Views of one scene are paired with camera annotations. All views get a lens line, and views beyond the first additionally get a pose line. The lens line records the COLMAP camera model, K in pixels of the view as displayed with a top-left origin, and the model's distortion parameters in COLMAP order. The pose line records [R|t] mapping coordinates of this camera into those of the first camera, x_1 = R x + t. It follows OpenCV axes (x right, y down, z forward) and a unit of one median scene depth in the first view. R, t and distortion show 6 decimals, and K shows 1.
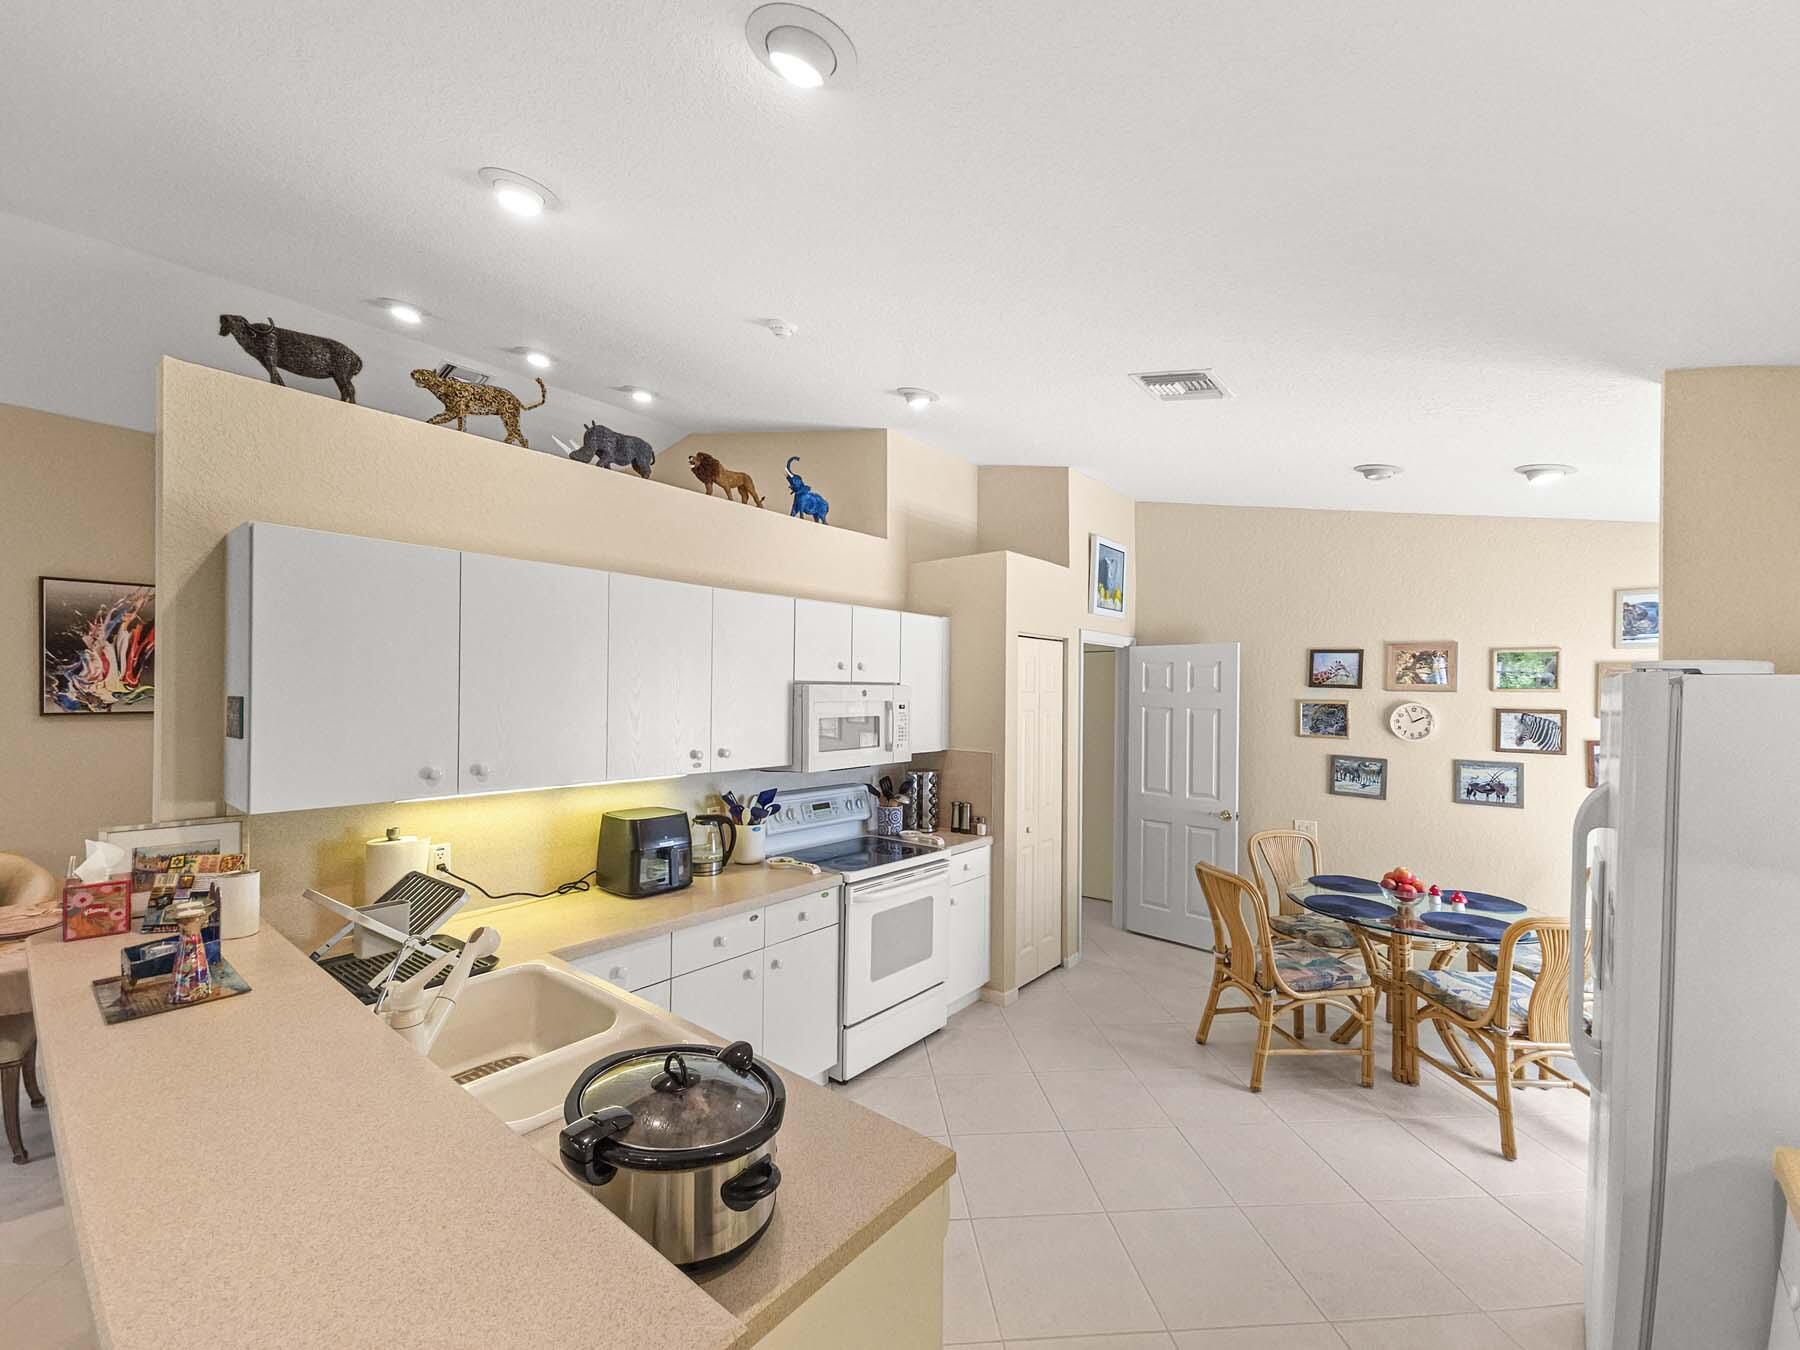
lens RADIAL K [[735.1, 0, 907.0], [0, 735.1, 688.6], [0, 0, 1]] dist [0.000934, 0.000056]
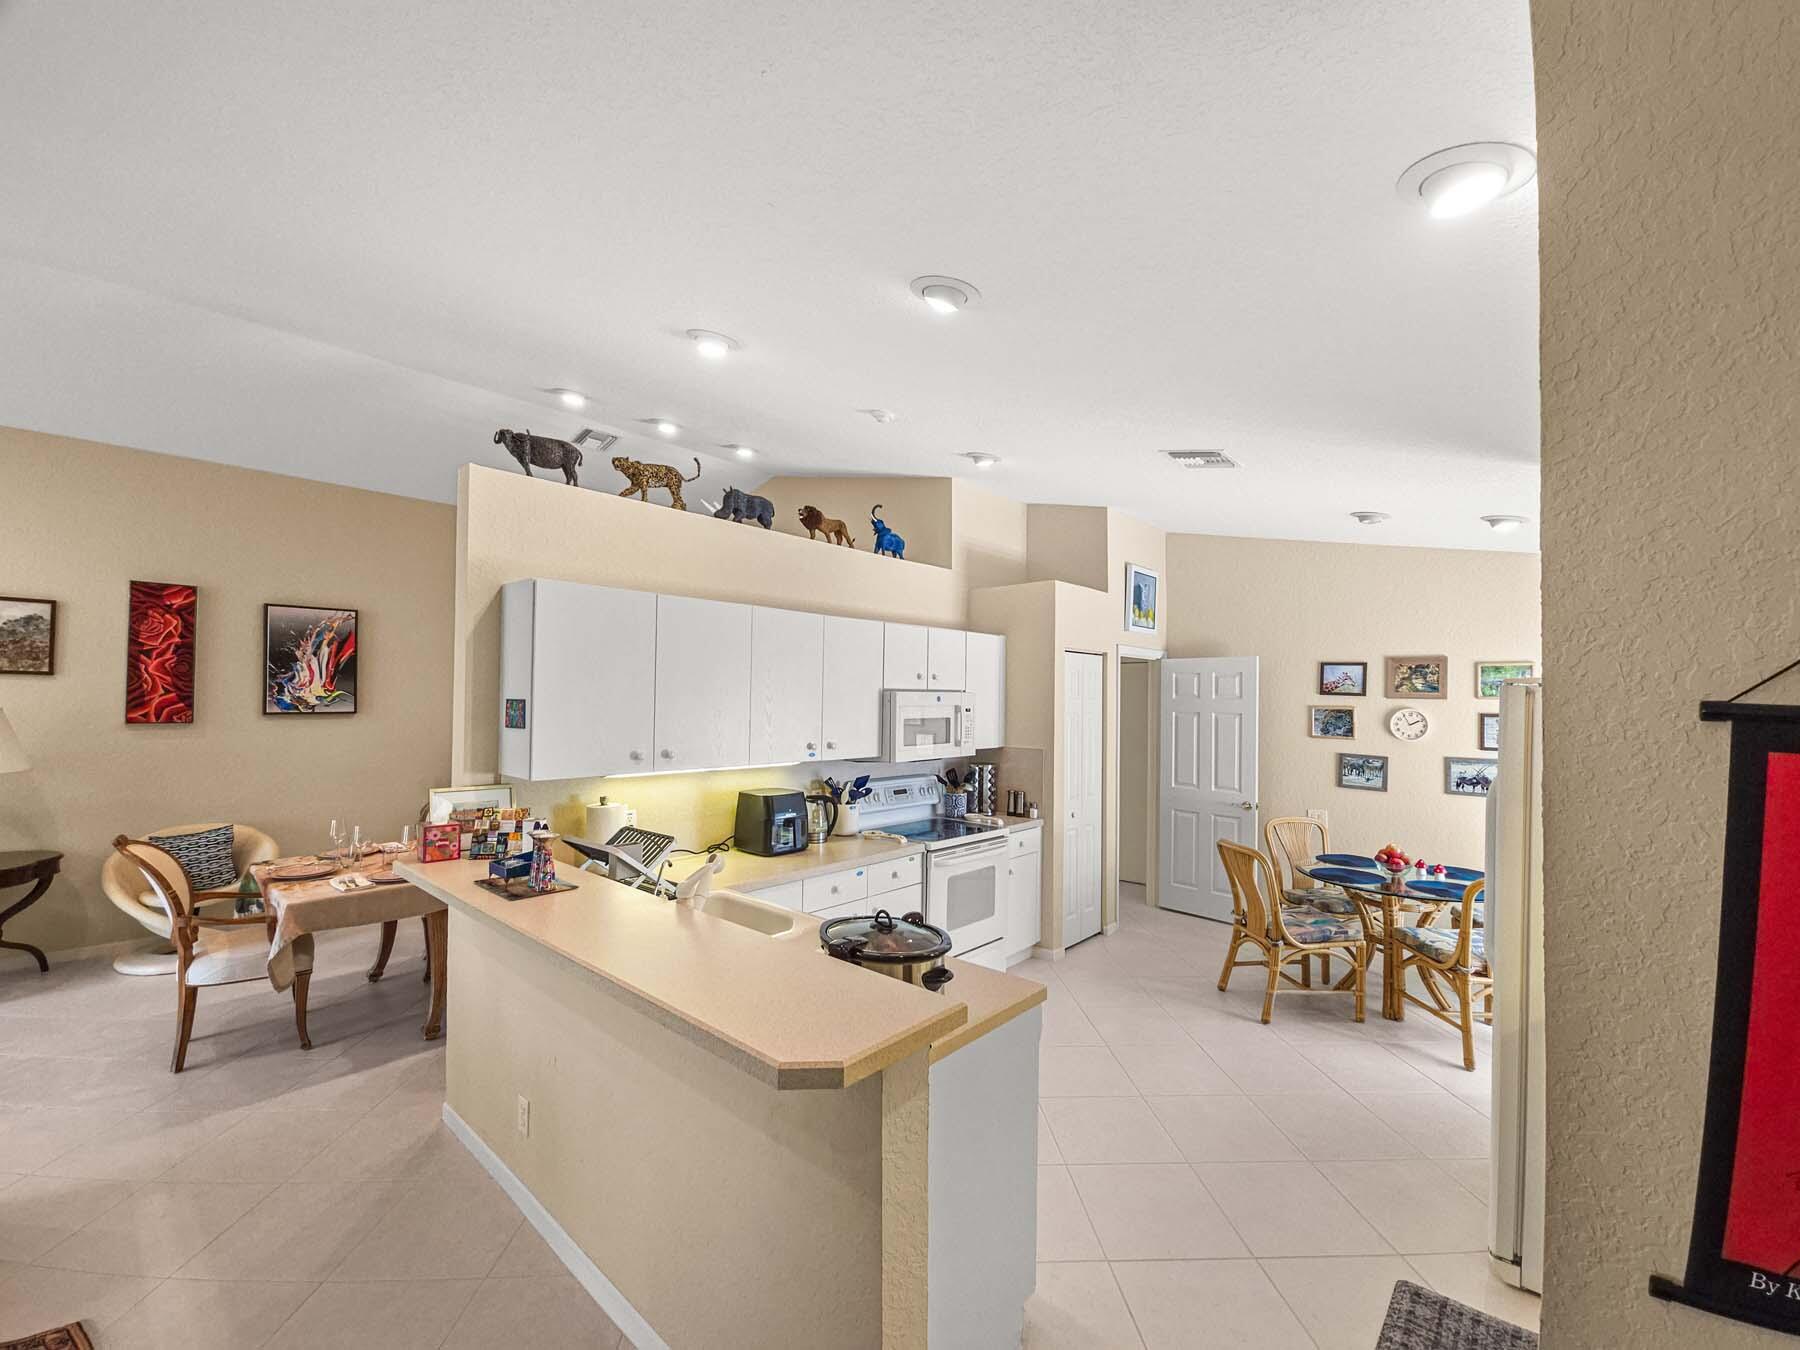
lens RADIAL K [[757.7, 0, 860.4], [0, 757.7, 684.0], [0, 0, 1]] dist [-0.011271, 0.000139]
pose [[0.996188, 0.001584, -0.087216, -0.079448], [-0.002830, 0.999896, -0.014172, -0.000015], [0.087185, 0.014365, 0.996089, -0.276890]]
